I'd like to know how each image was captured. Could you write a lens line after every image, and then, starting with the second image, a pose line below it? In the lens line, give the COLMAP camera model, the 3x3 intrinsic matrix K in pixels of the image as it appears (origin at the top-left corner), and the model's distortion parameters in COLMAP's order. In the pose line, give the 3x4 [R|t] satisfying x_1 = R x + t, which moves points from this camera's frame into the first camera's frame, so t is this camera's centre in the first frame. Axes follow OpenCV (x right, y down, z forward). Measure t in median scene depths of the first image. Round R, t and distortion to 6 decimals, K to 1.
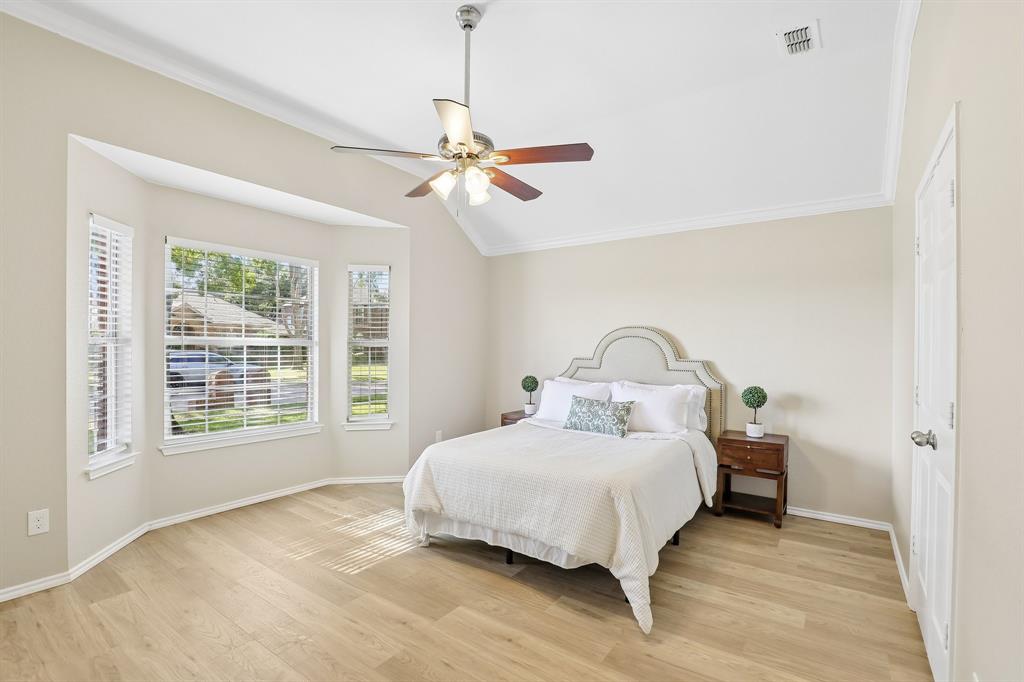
lens RADIAL K [[475.0, 0, 517.0], [0, 475.0, 344.9], [0, 0, 1]] dist [-0.026601, 0.000114]
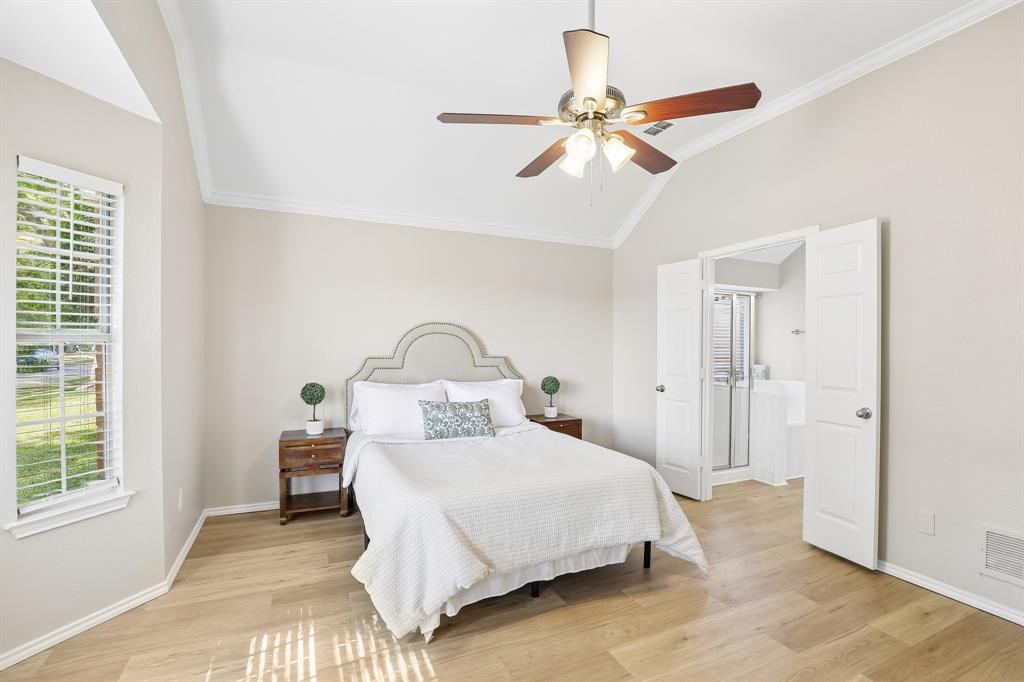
lens RADIAL K [[475.0, 0, 517.0], [0, 475.0, 344.9], [0, 0, 1]] dist [-0.026601, 0.000114]
pose [[0.488825, -0.003568, 0.872374, -0.591992], [0.000132, 0.999992, 0.004017, 0.002561], [-0.872382, -0.001849, 0.488822, 0.467735]]
